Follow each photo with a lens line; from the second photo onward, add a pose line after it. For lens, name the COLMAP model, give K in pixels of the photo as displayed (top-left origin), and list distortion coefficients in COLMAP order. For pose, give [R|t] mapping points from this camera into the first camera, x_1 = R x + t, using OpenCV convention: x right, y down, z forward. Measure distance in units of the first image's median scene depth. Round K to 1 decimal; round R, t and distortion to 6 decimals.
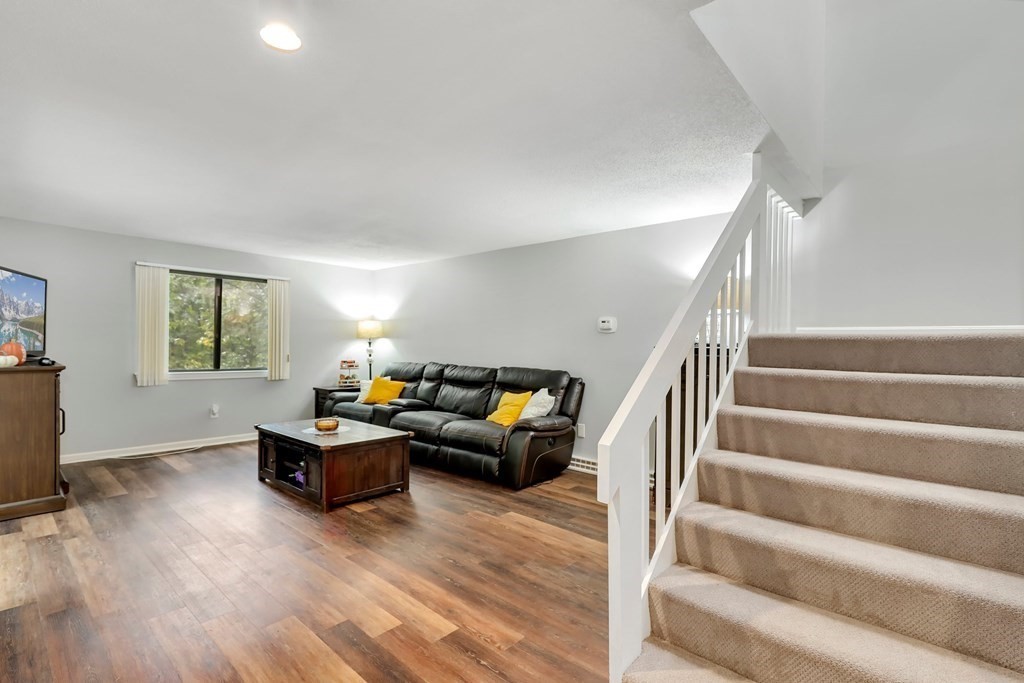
lens RADIAL K [[477.0, 0, 521.6], [0, 477.0, 347.3], [0, 0, 1]] dist [-0.022635, 0.000755]
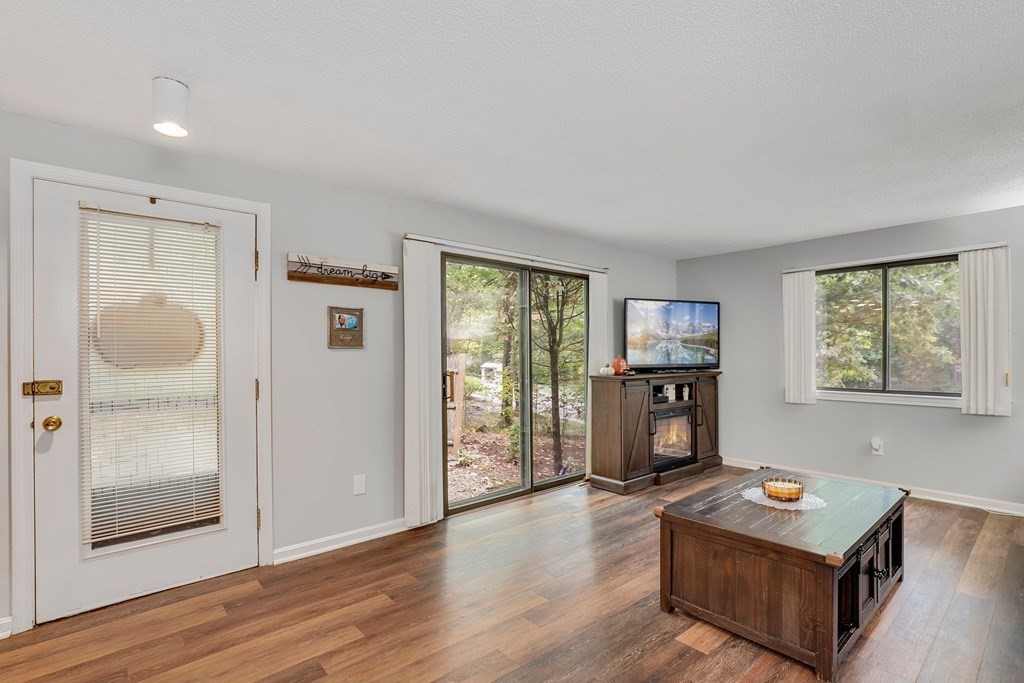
lens RADIAL K [[477.0, 0, 521.6], [0, 477.0, 347.3], [0, 0, 1]] dist [-0.022635, 0.000755]
pose [[-0.135256, -0.026120, -0.990466, 0.186919], [-0.000485, 0.999654, -0.026296, -0.001462], [0.990811, -0.003077, -0.135222, 0.595055]]
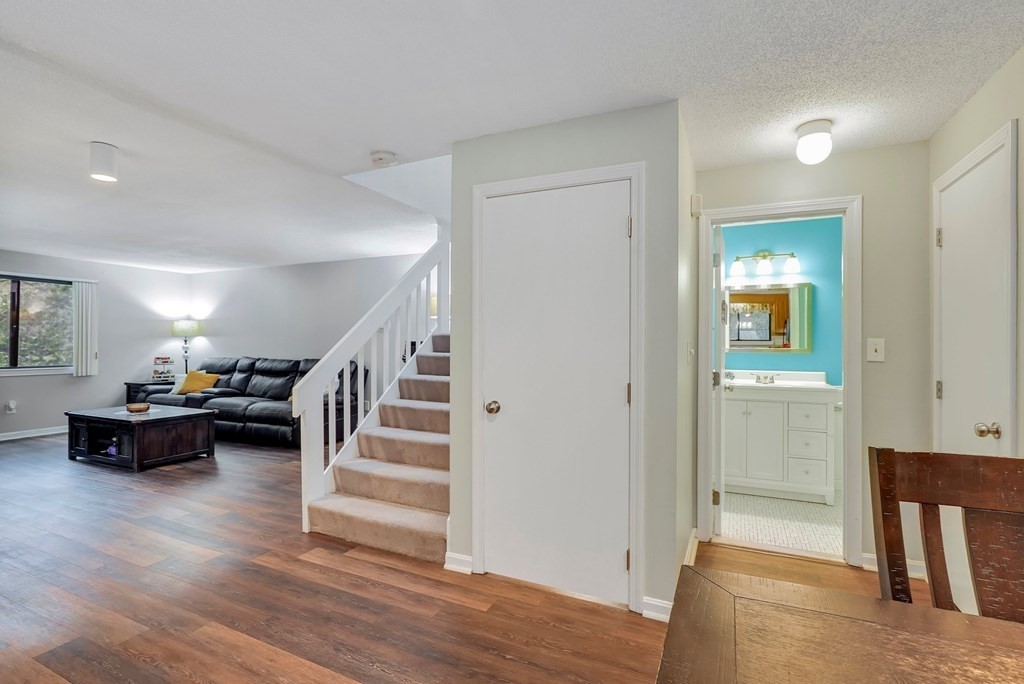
lens RADIAL K [[475.9, 0, 523.3], [0, 475.9, 338.4], [0, 0, 1]] dist [-0.025932, 0.008886]
pose [[0.957237, -0.006776, 0.289227, 0.149369], [0.010074, 0.999900, -0.009915, 0.005698], [-0.289131, 0.012405, 0.957209, -0.349146]]
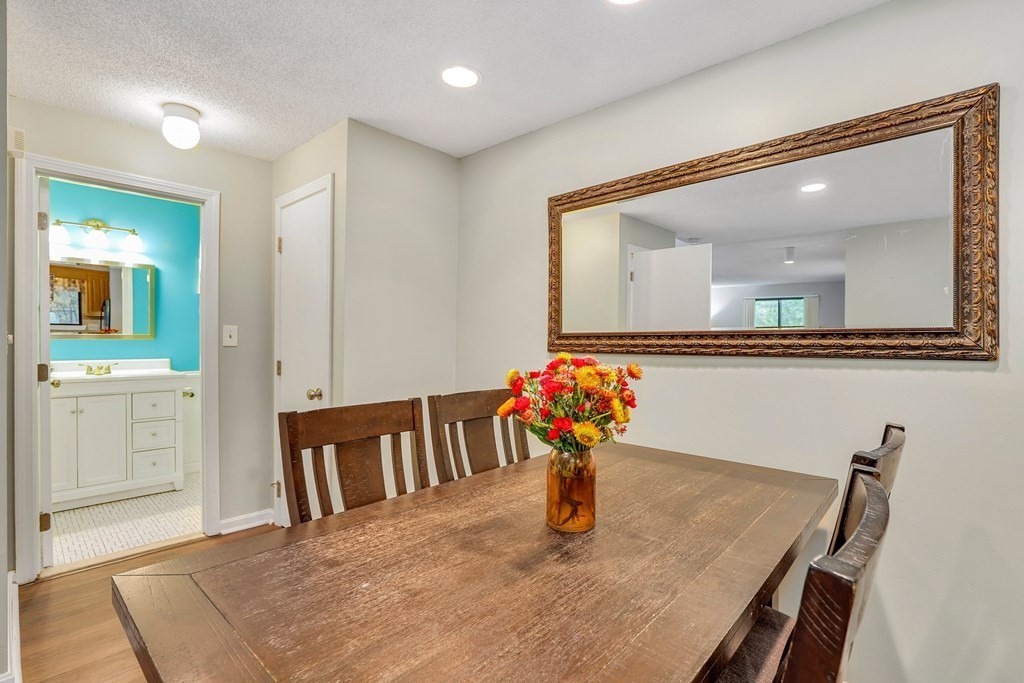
lens RADIAL K [[475.9, 0, 523.3], [0, 475.9, 337.9], [0, 0, 1]] dist [-0.025932, 0.008886]
pose [[0.016911, -0.018430, 0.999687, 0.103166], [-0.010059, 0.999776, 0.018602, 0.005362], [-0.999806, -0.010371, 0.016722, -0.334552]]
